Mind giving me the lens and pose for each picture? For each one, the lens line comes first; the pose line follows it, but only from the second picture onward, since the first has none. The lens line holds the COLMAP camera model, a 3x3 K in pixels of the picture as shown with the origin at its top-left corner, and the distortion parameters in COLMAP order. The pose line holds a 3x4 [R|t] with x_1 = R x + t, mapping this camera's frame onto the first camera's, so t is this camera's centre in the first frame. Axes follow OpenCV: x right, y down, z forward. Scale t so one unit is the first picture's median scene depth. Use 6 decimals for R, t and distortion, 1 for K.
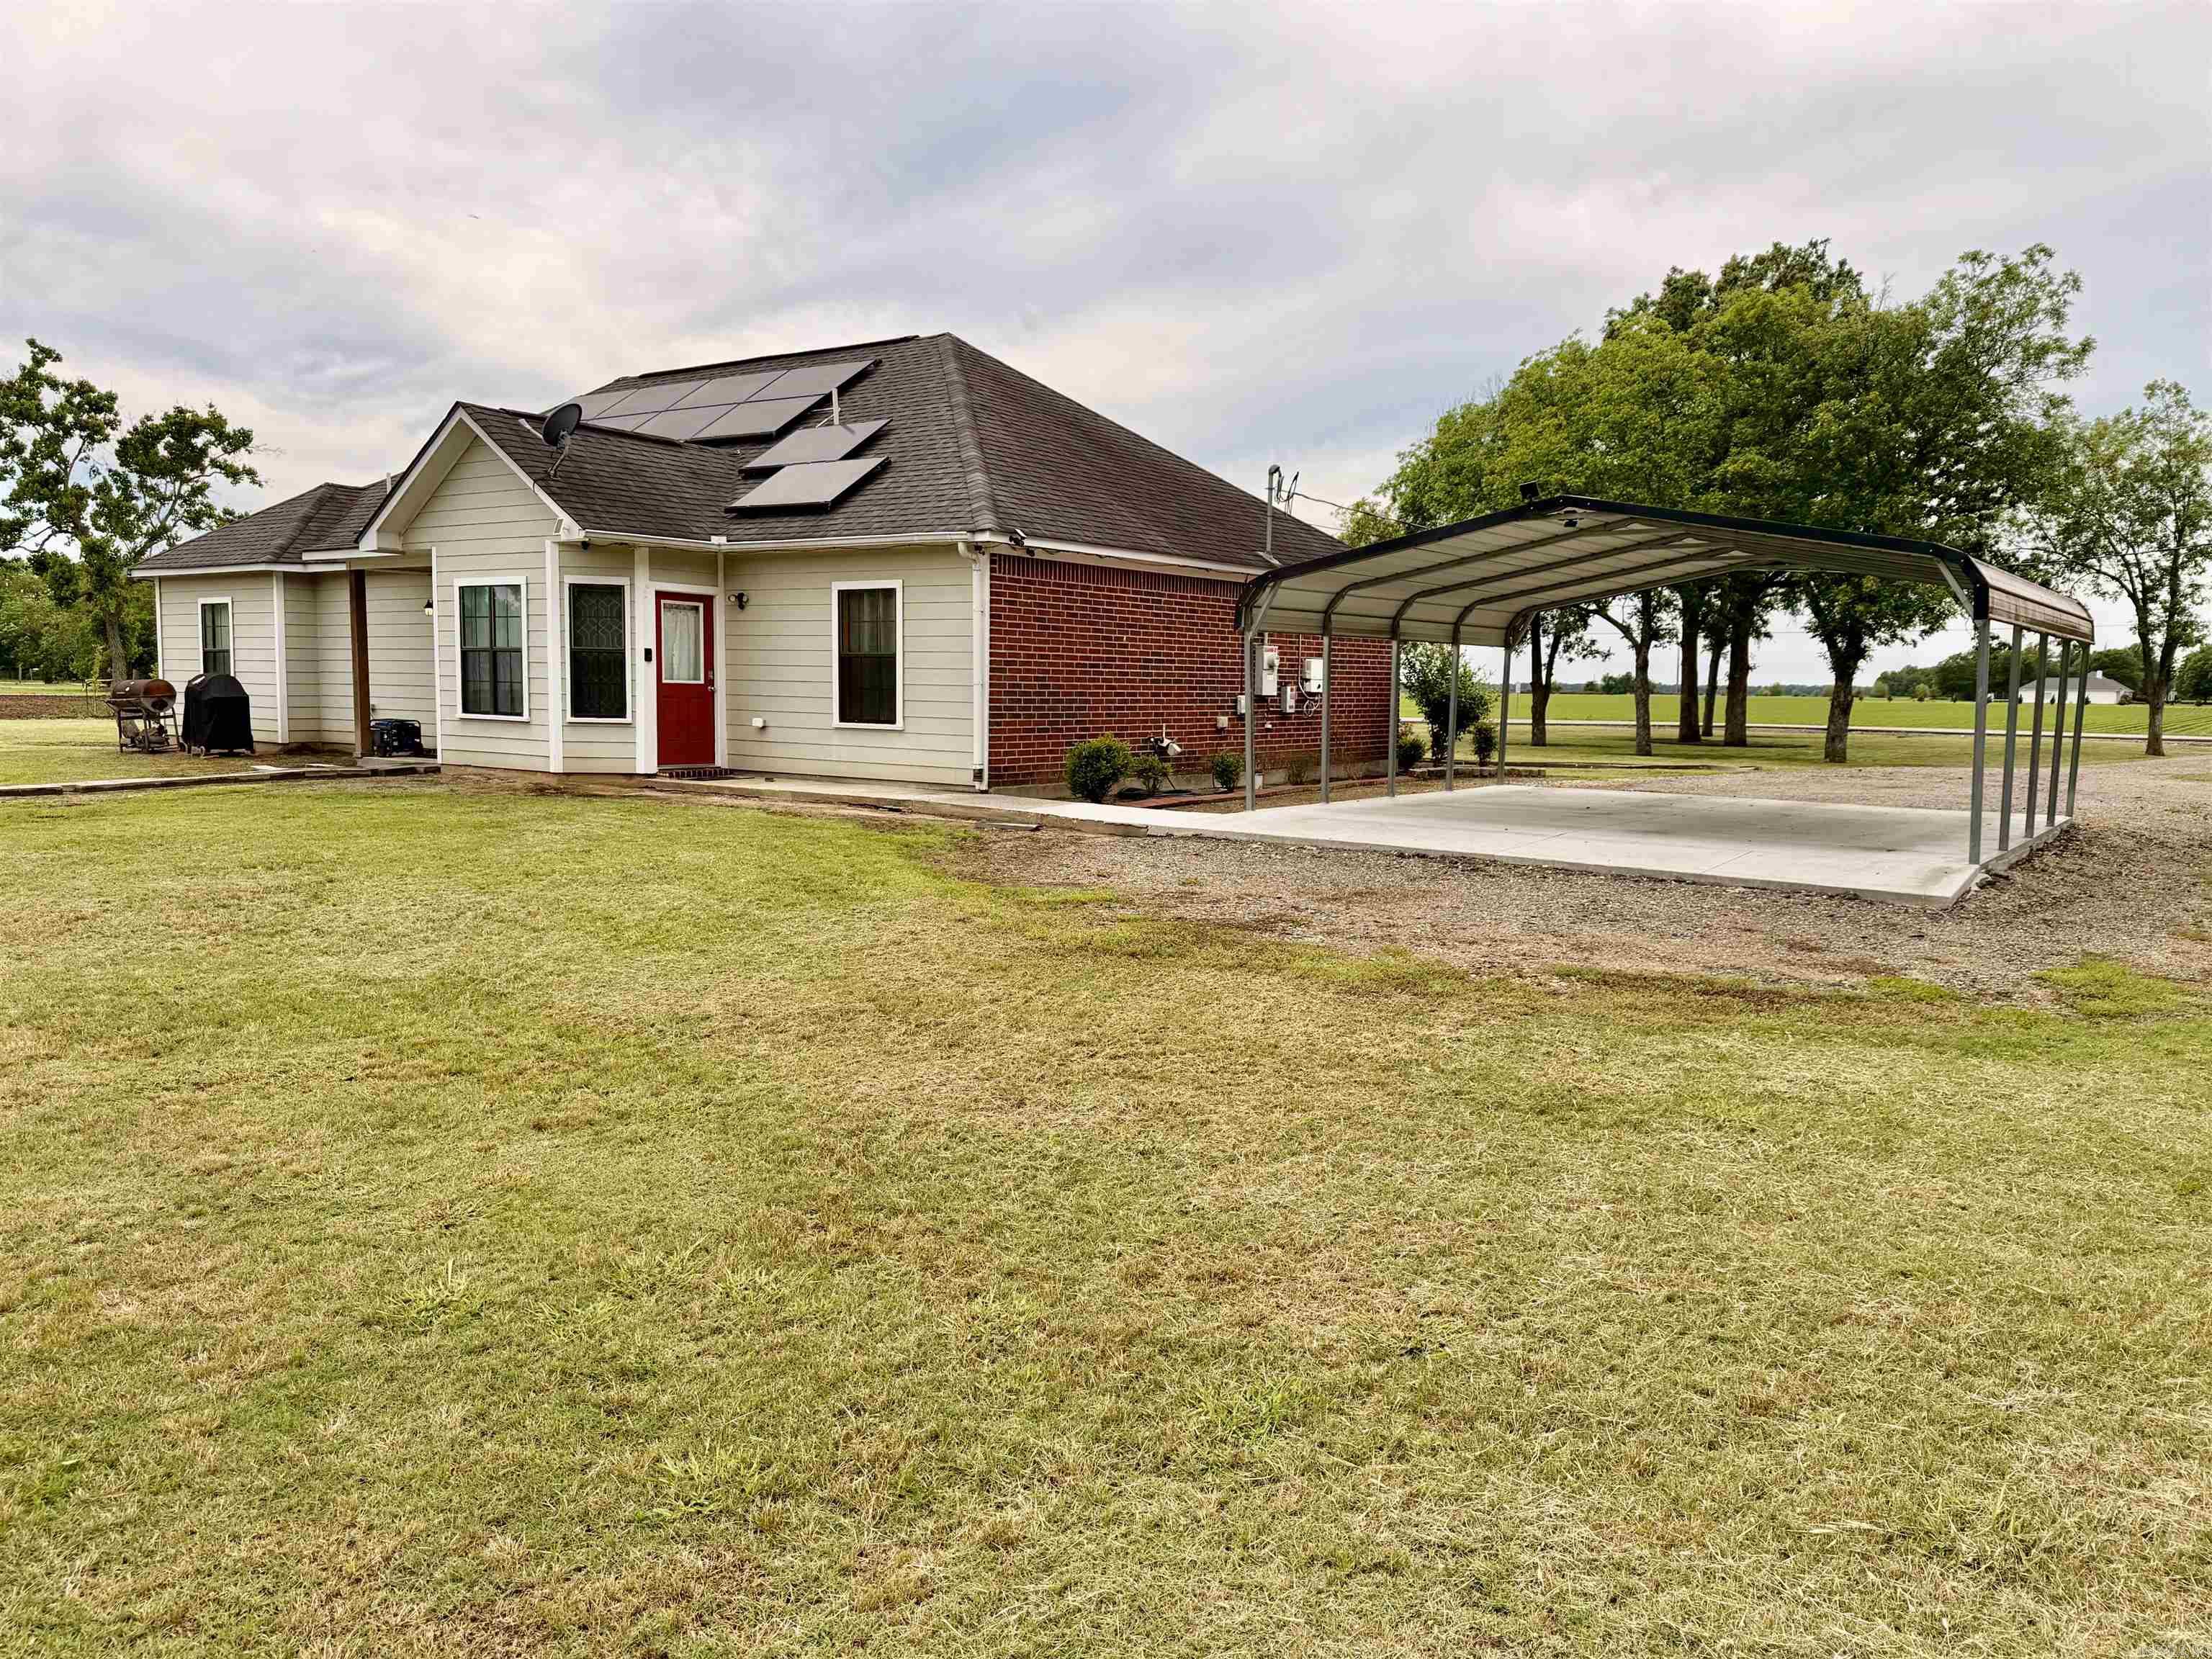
lens RADIAL K [[1581.3, 0, 1101.9], [0, 1581.3, 850.3], [0, 0, 1]] dist [0.006258, -0.037302]
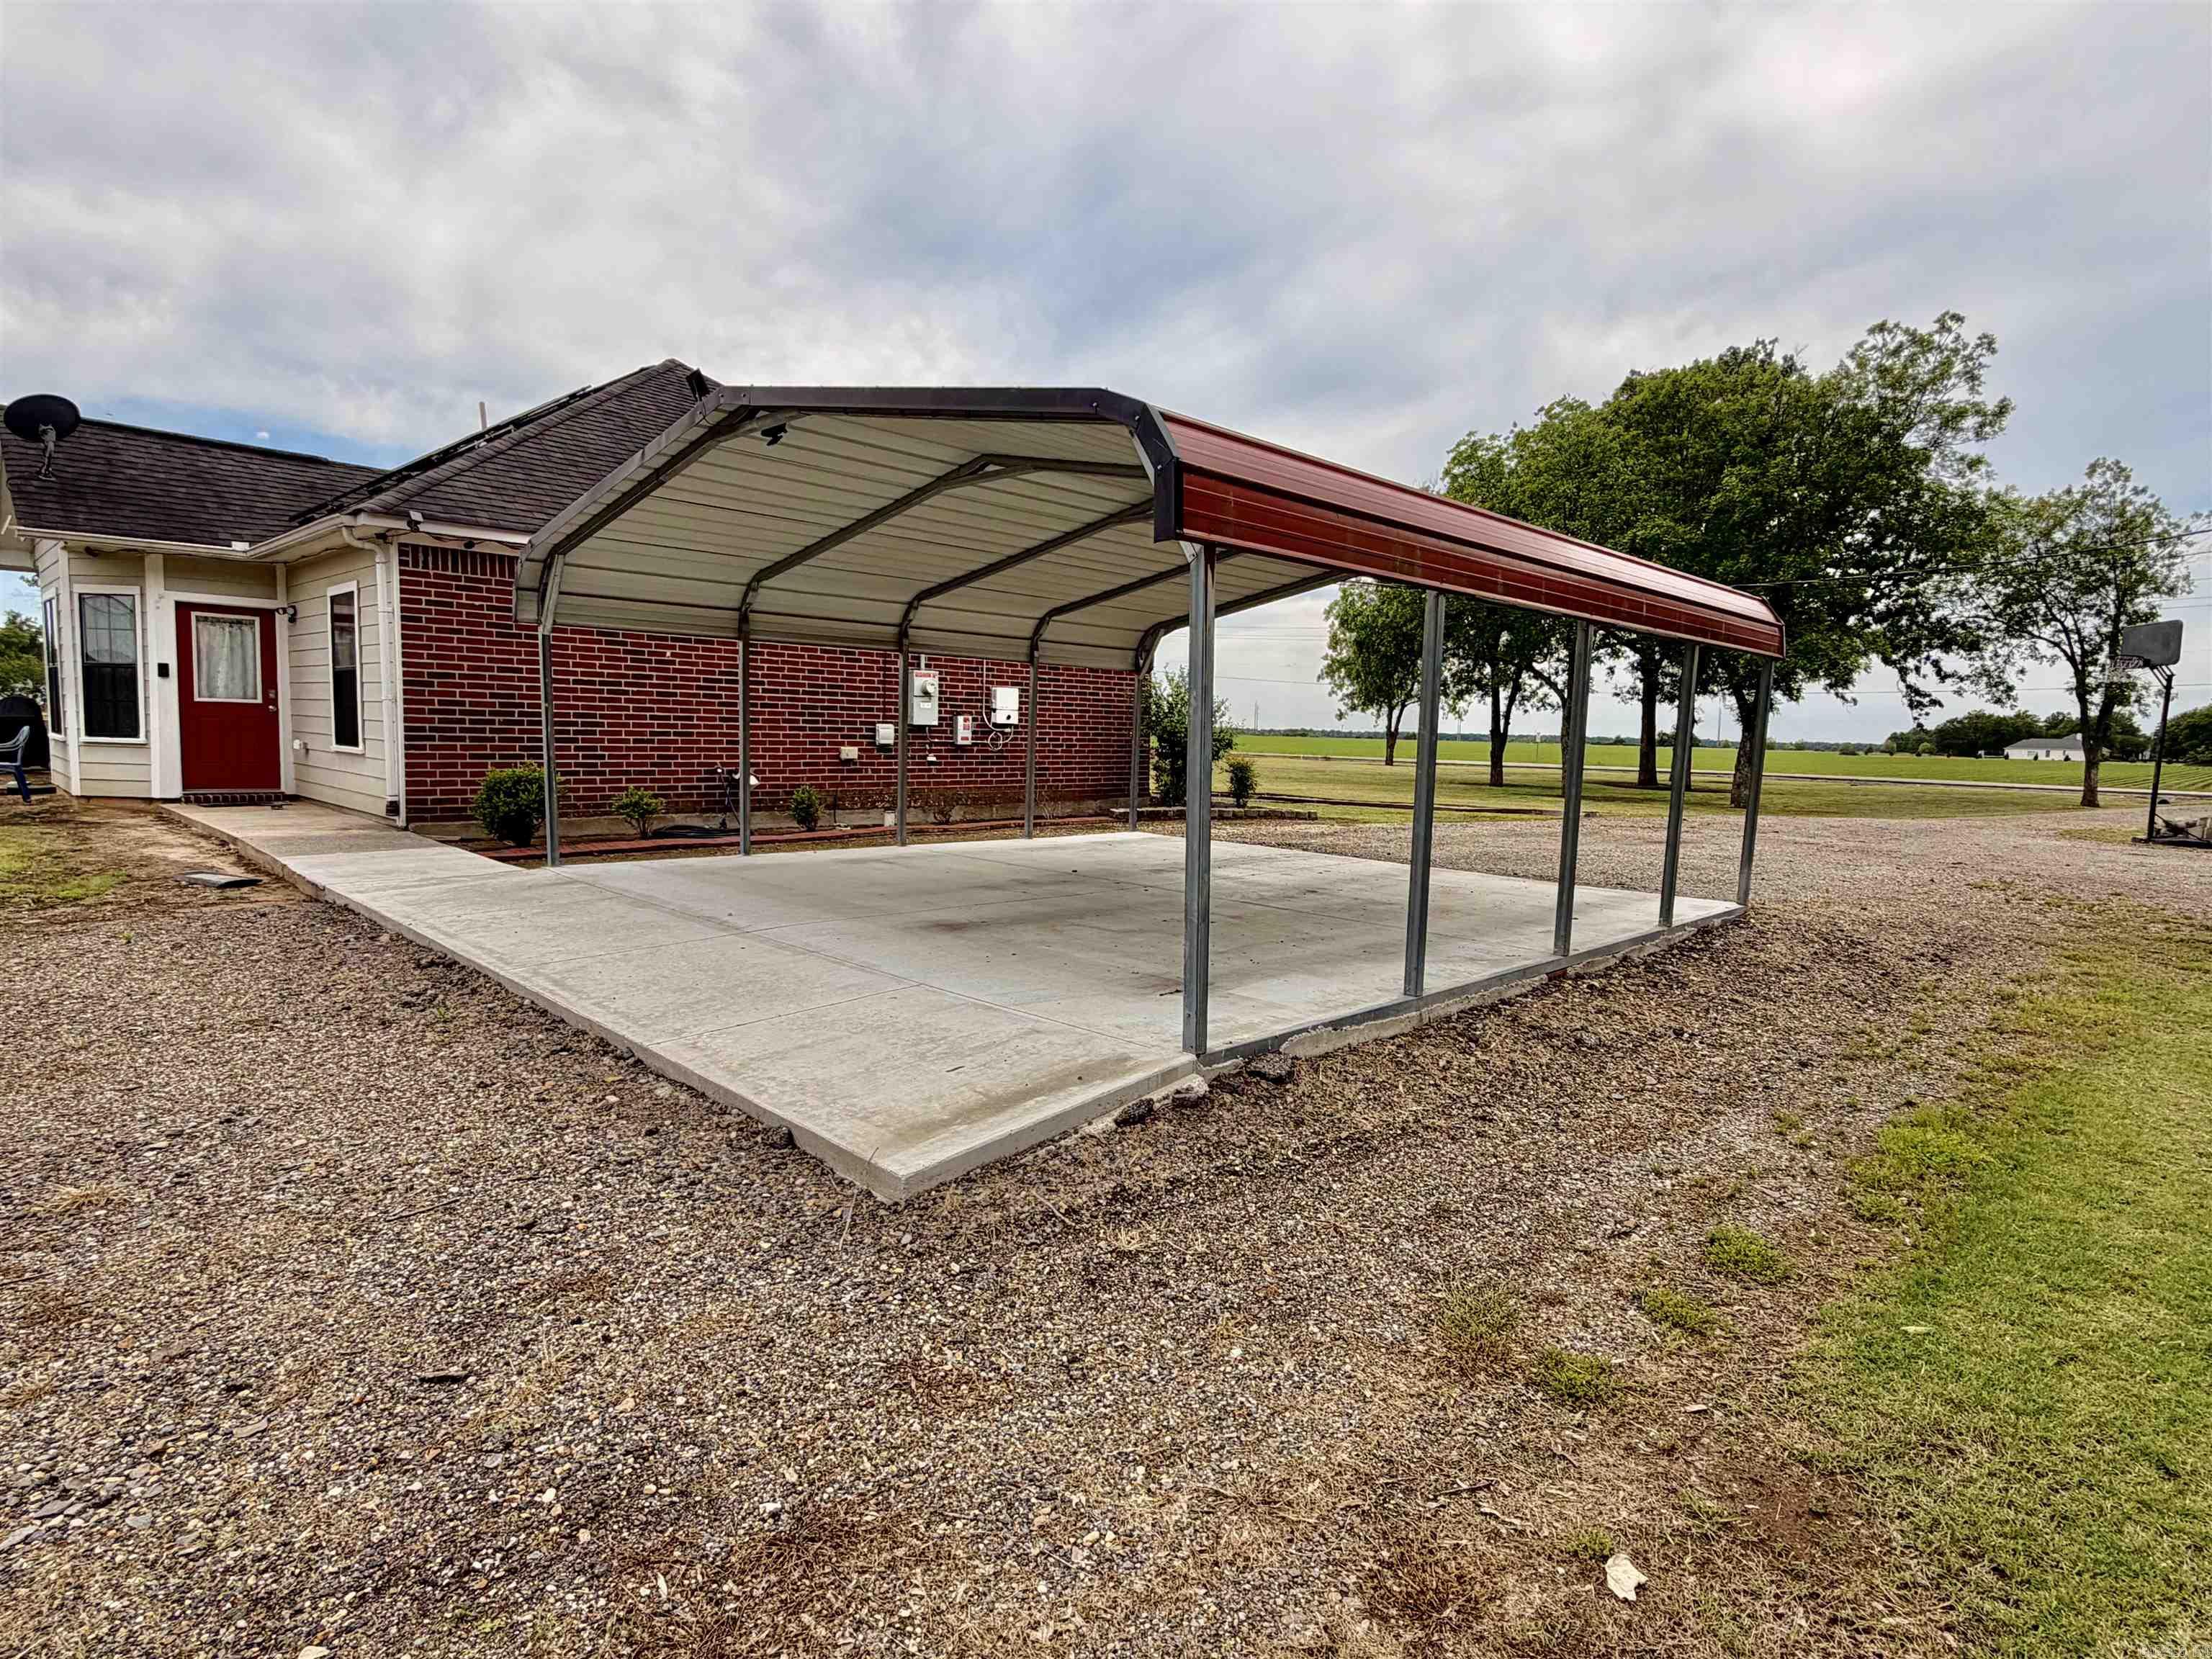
lens RADIAL K [[1185.9, 0, 1100.3], [0, 1185.9, 835.0], [0, 0, 1]] dist [-0.017720, 0.000948]
pose [[0.991088, 0.024839, -0.130876, 0.147828], [-0.027234, 0.999492, -0.016540, -0.013096], [0.130399, 0.019957, 0.991261, 0.168041]]
